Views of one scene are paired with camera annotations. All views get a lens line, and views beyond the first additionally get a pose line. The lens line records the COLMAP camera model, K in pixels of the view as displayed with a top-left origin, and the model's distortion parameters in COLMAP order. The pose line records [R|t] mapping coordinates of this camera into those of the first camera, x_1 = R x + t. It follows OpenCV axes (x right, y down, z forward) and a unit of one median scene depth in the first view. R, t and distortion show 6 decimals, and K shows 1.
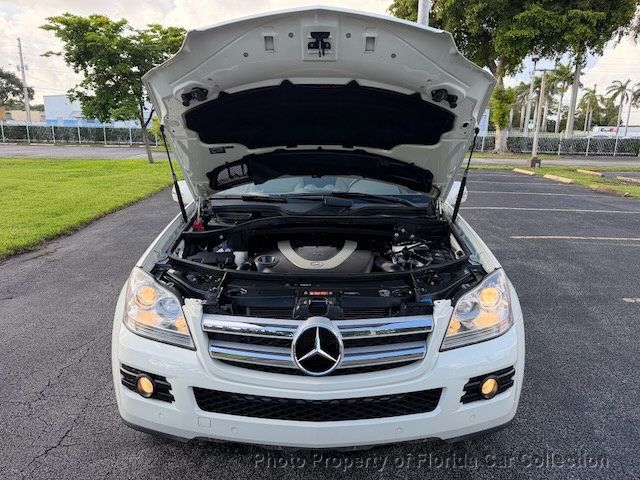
lens RADIAL K [[469.1, 0, 321.7], [0, 469.1, 250.2], [0, 0, 1]] dist [0.004373, -0.030399]
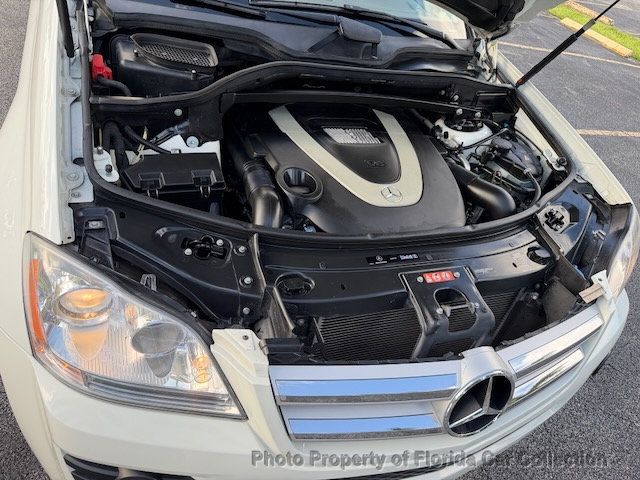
lens RADIAL K [[481.6, 0, 319.8], [0, 481.6, 251.9], [0, 0, 1]] dist [0.008650, 0.000492]
pose [[0.908227, -0.089296, 0.408839, -0.371848], [-0.122604, 0.877320, 0.463980, -0.186488], [-0.400114, -0.471524, 0.785858, 0.615629]]
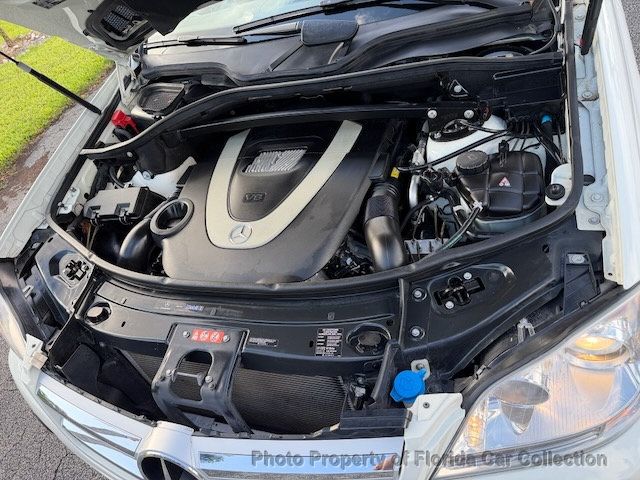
lens RADIAL K [[469.1, 0, 321.7], [0, 469.1, 250.2], [0, 0, 1]] dist [0.004373, -0.030399]
pose [[0.918108, 0.016453, -0.395989, 0.315525], [0.204463, 0.836254, 0.508797, -0.226875], [0.339519, -0.548096, 0.764407, 0.697452]]
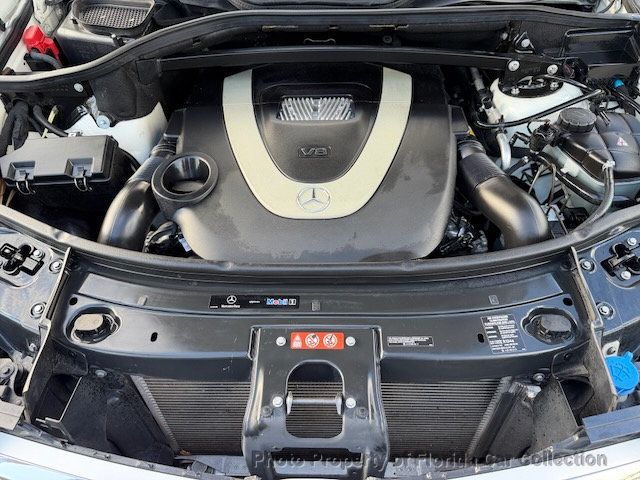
lens RADIAL K [[469.1, 0, 321.7], [0, 469.1, 250.2], [0, 0, 1]] dist [0.004373, -0.030399]
pose [[0.999492, -0.004919, -0.031491, 0.009177], [0.021786, 0.826625, 0.562331, -0.168491], [0.023265, -0.562732, 0.826312, 0.742292]]
